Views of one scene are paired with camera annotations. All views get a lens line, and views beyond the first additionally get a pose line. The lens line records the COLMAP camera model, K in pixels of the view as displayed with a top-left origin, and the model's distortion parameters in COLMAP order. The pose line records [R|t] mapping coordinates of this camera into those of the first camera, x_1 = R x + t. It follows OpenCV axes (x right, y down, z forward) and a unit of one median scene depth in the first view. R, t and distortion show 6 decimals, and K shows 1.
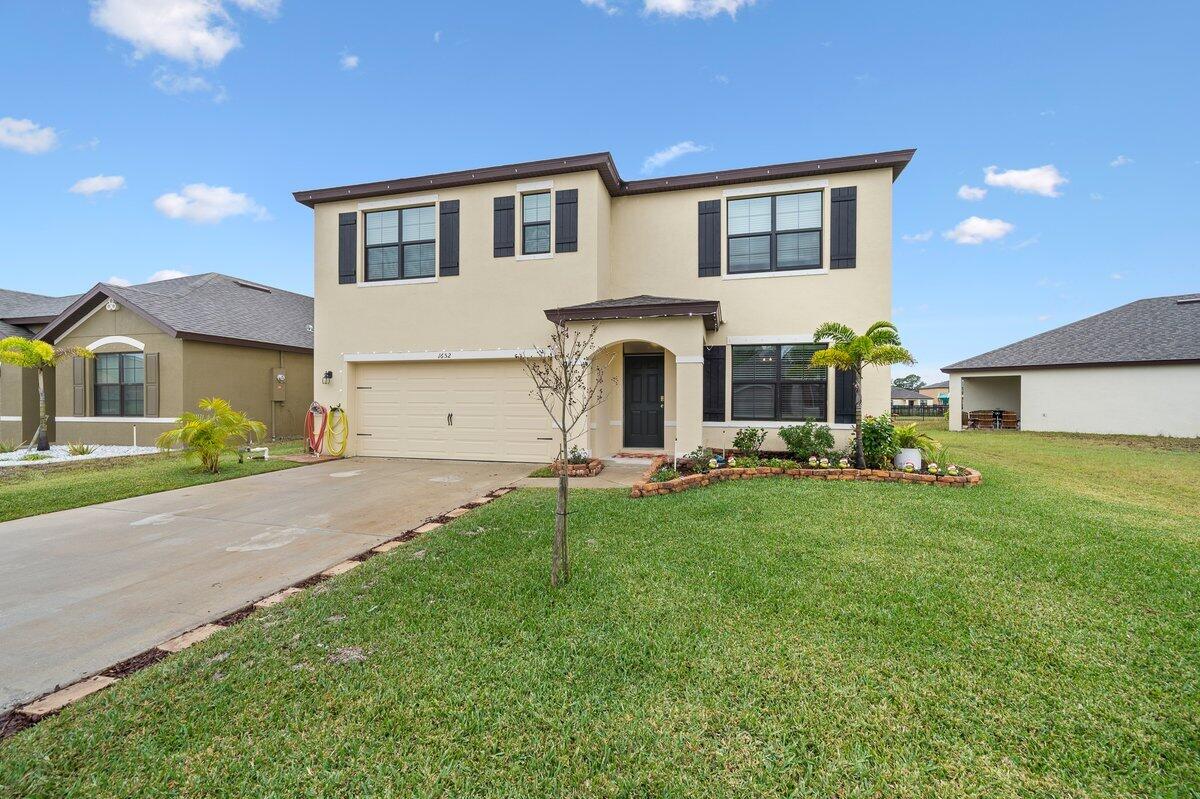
lens RADIAL K [[497.6, 0, 594.8], [0, 497.6, 405.0], [0, 0, 1]] dist [-0.007377, -0.000222]
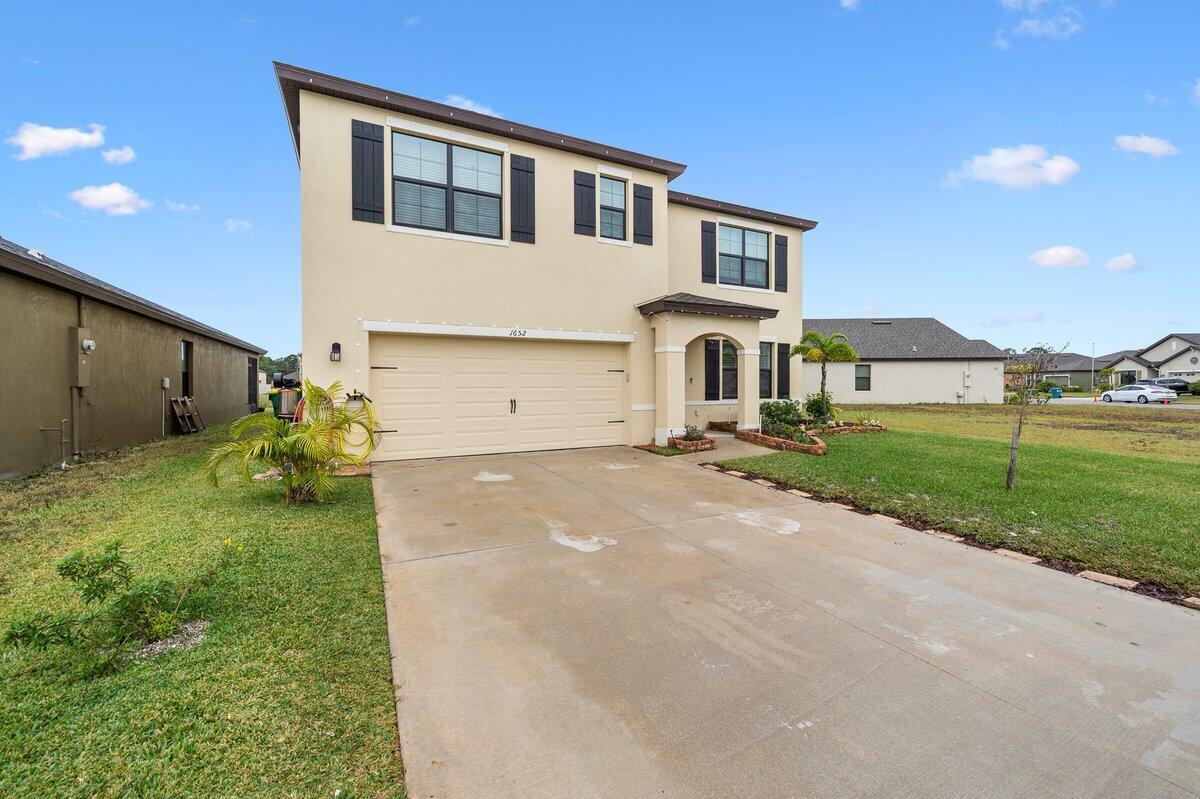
lens RADIAL K [[514.4, 0, 627.8], [0, 514.4, 390.3], [0, 0, 1]] dist [-0.000063, -0.000534]
pose [[0.717681, -0.013052, 0.696250, -0.798009], [0.007872, 0.999913, 0.010631, -0.007022], [-0.696328, -0.002149, 0.717721, 0.219488]]
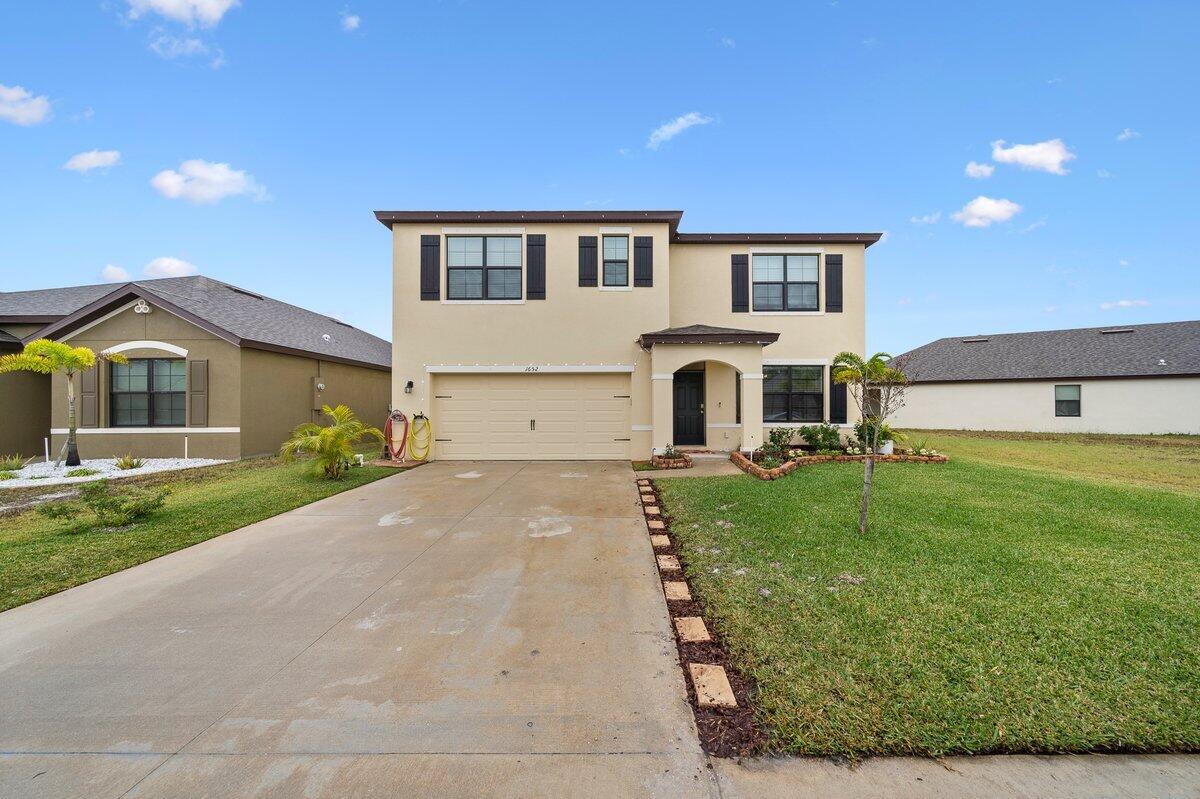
lens RADIAL K [[441.8, 0, 612.9], [0, 441.8, 406.6], [0, 0, 1]] dist [-0.007101, -0.000411]
pose [[0.965433, -0.003072, 0.260633, -0.389062], [0.006393, 0.999909, -0.011893, 0.000134], [-0.260572, 0.013148, 0.965365, -0.025588]]
